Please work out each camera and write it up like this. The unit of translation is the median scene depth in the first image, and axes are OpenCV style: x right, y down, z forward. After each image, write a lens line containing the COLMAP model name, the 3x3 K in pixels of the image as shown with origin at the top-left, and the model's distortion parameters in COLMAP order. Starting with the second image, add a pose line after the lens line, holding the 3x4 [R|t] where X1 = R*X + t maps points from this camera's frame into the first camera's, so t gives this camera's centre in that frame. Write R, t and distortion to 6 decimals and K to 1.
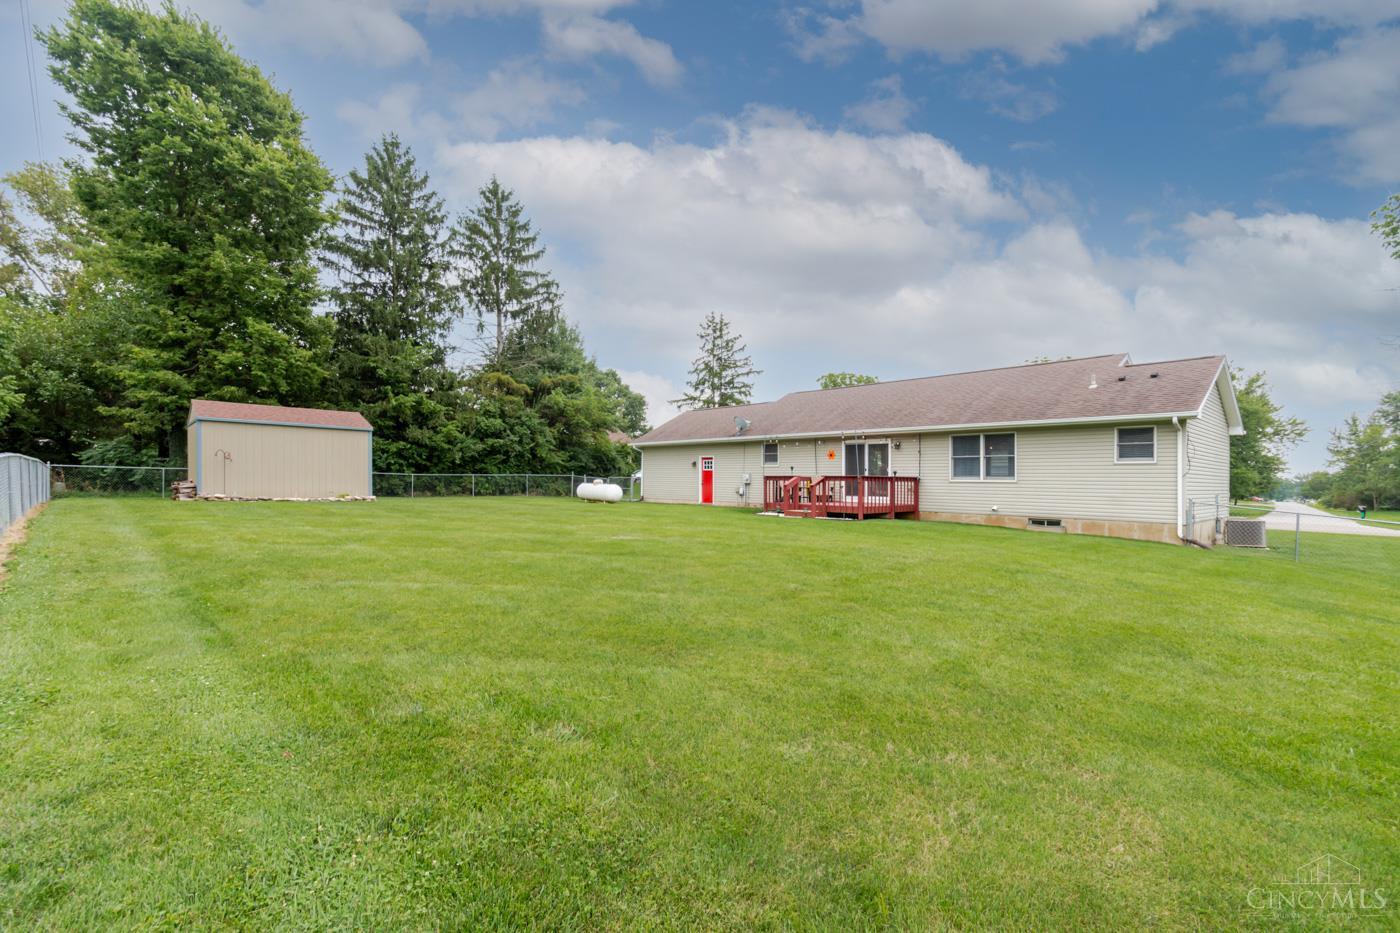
lens RADIAL K [[627.1, 0, 693.6], [0, 627.1, 467.2], [0, 0, 1]] dist [0.010593, -0.002184]
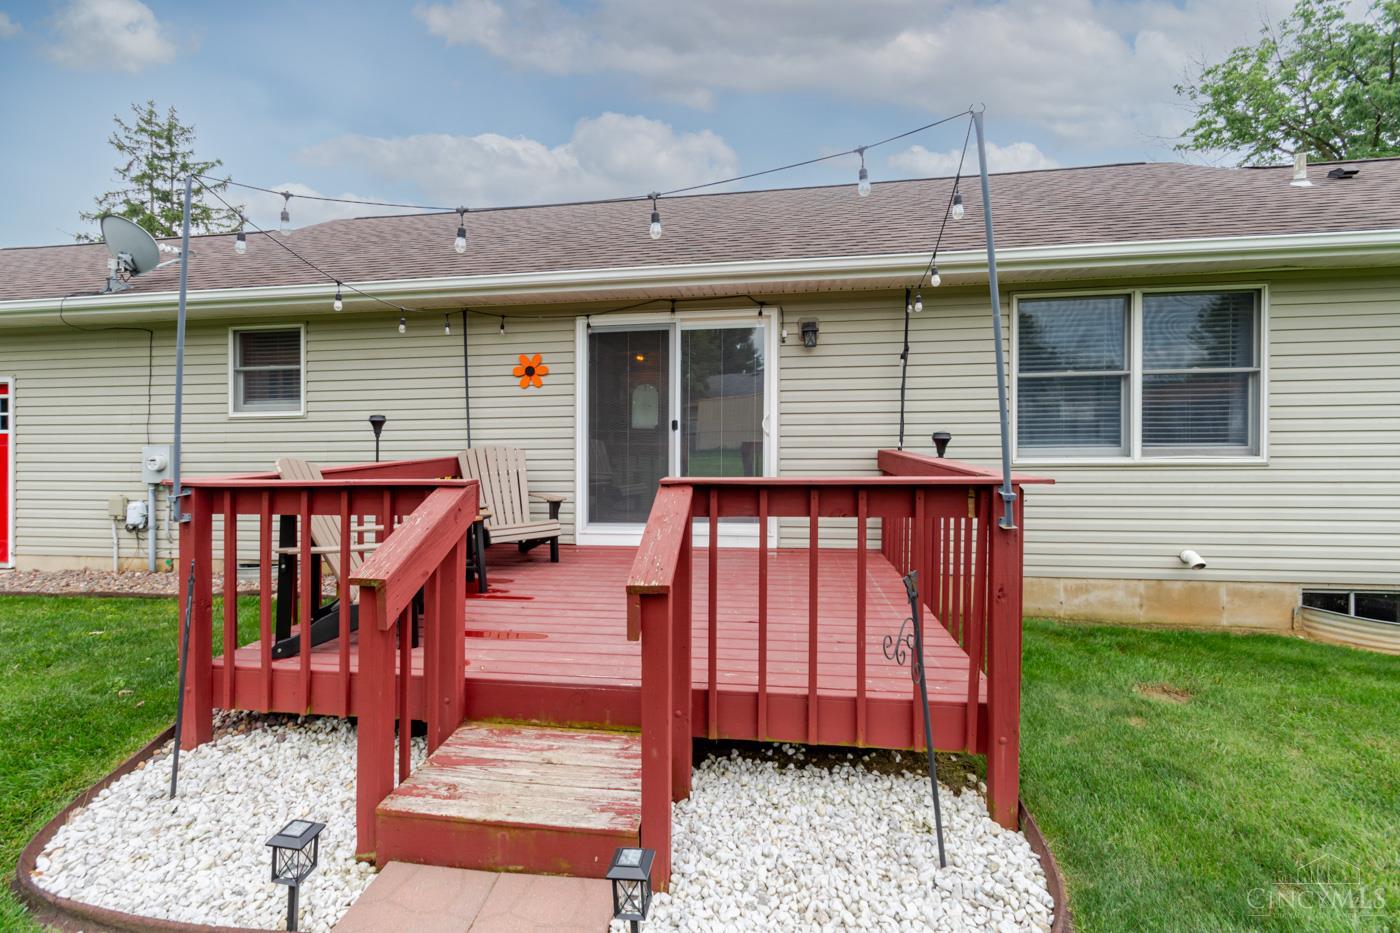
lens RADIAL K [[627.1, 0, 669.0], [0, 627.1, 403.5], [0, 0, 1]] dist [0.010593, -0.002184]
pose [[0.791839, 0.000520, 0.610730, 0.105199], [0.010559, 0.999838, -0.014542, -0.000916], [-0.610639, 0.017964, 0.791706, 0.768270]]
